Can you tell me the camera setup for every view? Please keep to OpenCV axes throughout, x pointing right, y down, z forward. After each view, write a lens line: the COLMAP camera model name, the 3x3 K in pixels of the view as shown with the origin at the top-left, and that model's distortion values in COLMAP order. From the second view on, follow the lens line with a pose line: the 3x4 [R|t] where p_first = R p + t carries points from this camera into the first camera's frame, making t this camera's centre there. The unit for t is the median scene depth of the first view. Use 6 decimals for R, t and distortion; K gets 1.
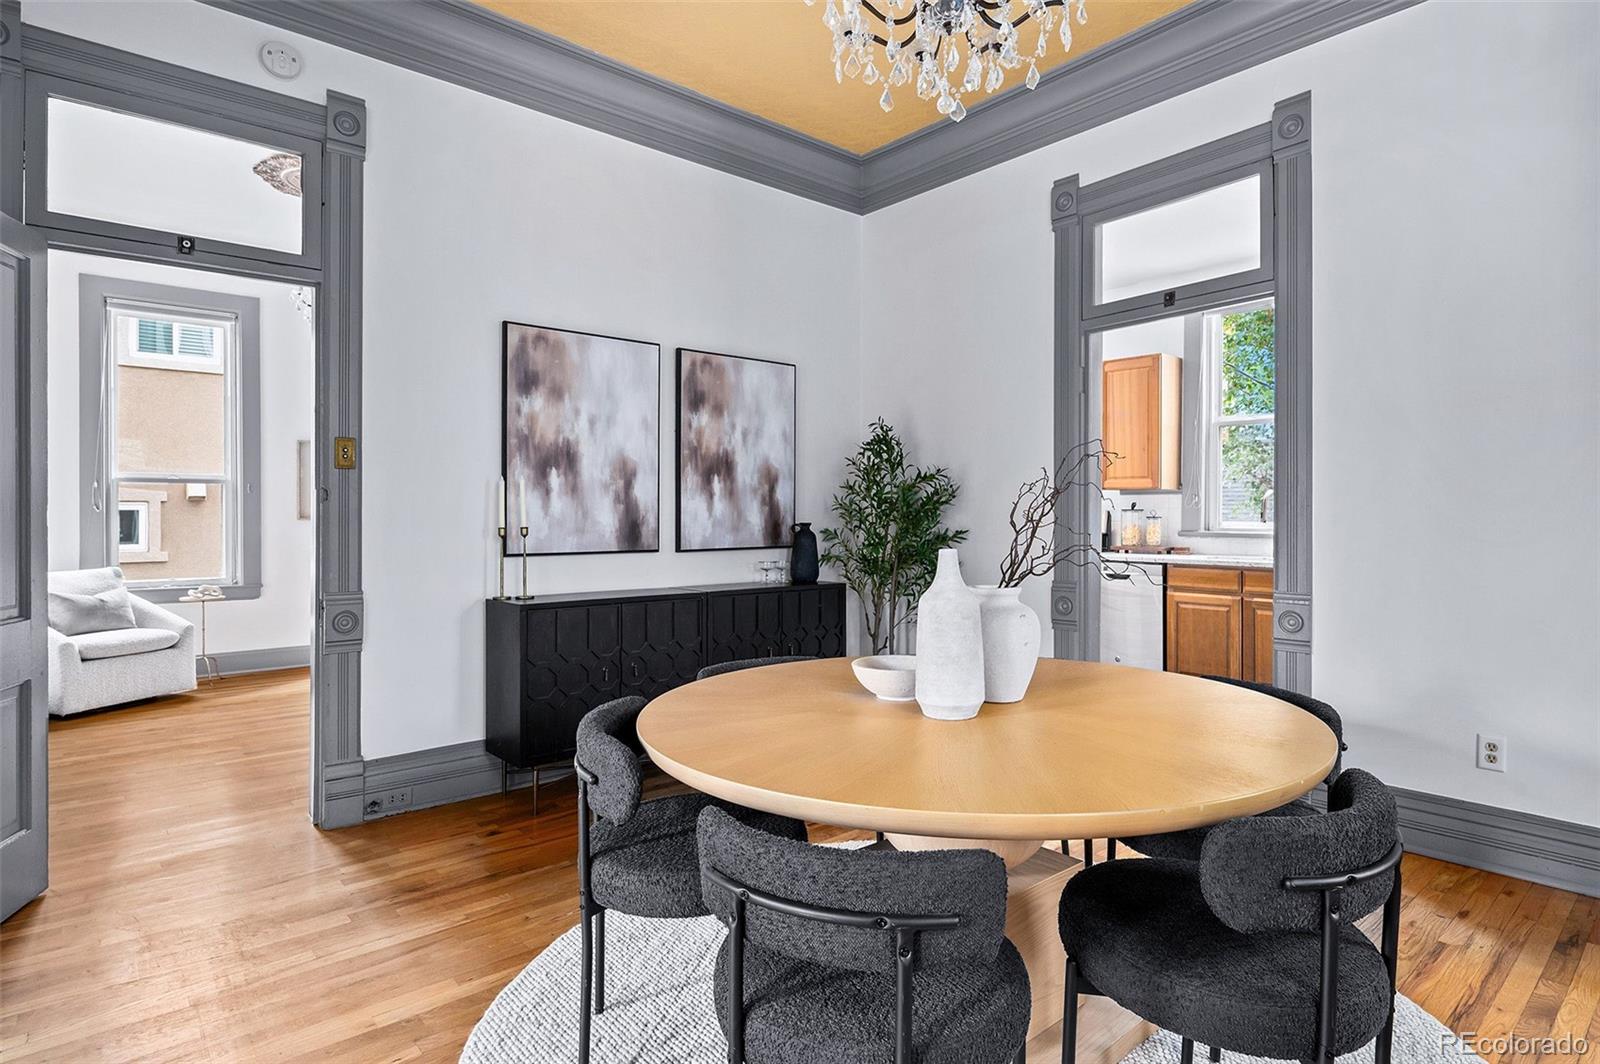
lens RADIAL K [[836.5, 0, 800.0], [0, 836.5, 532.0], [0, 0, 1]] dist [-0.000924, -0.000113]
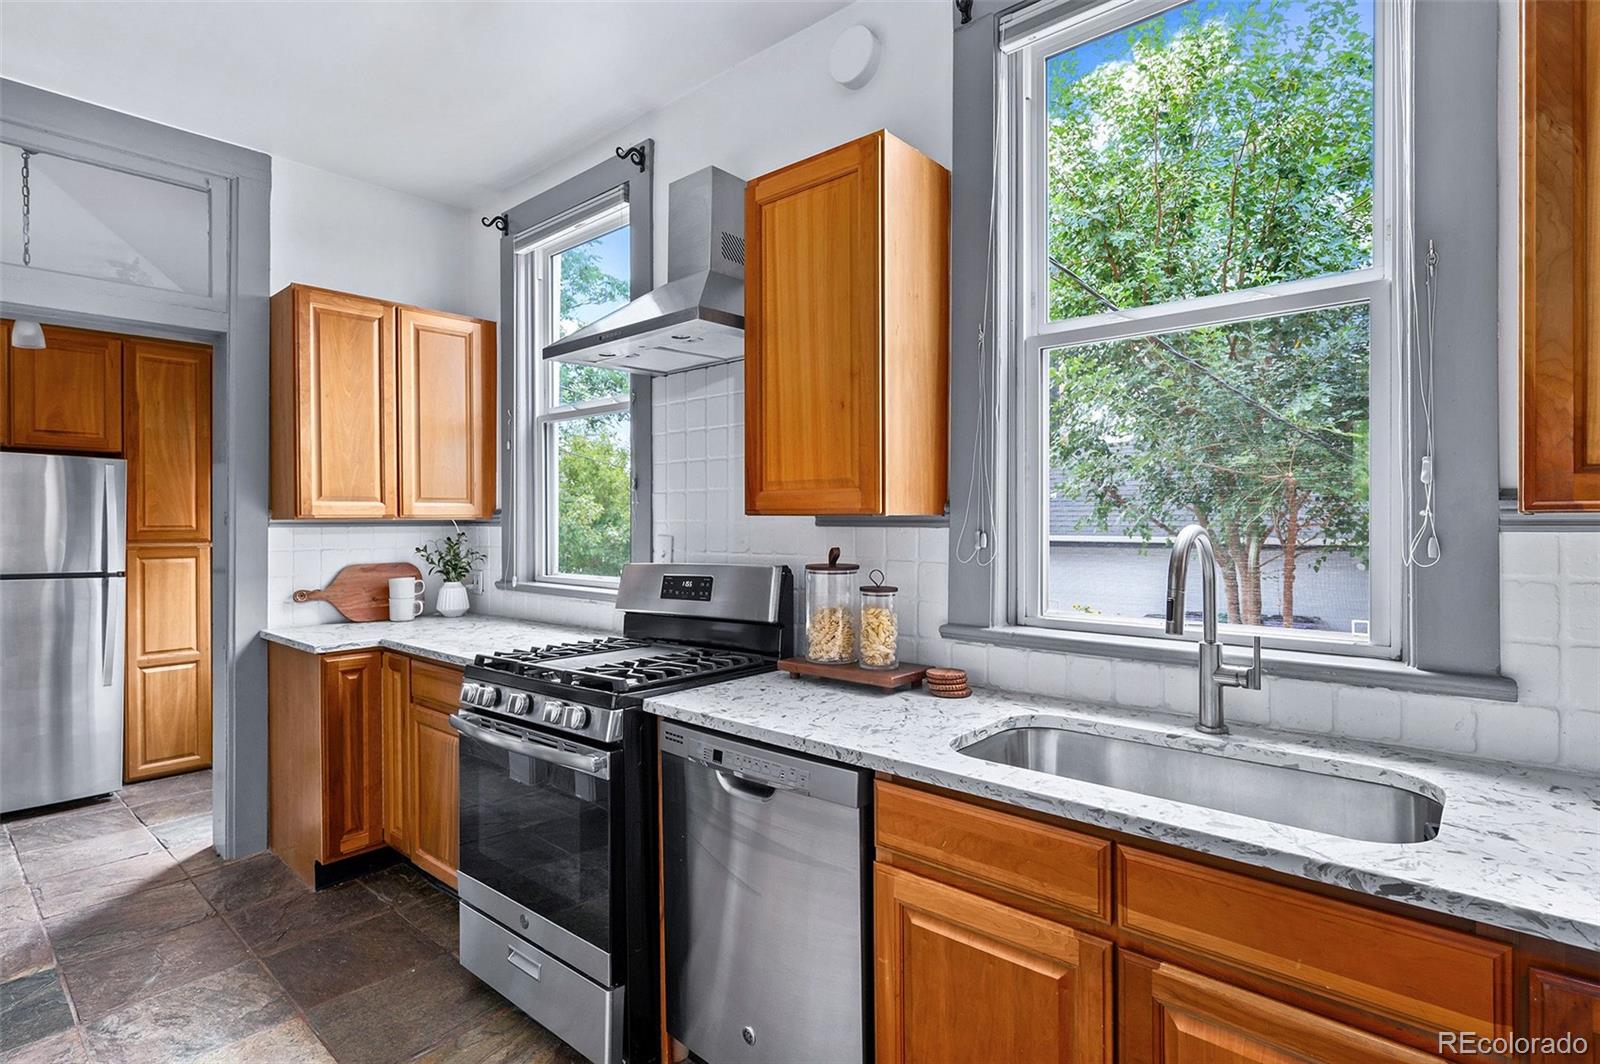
lens RADIAL K [[784.2, 0, 800.0], [0, 784.2, 532.0], [0, 0, 1]] dist [0.001815, 0.000218]
pose [[0.990925, -0.004769, 0.134328, 0.348160], [0.006438, 0.999907, -0.011992, -0.039720], [-0.134258, 0.012748, 0.990864, 0.670566]]
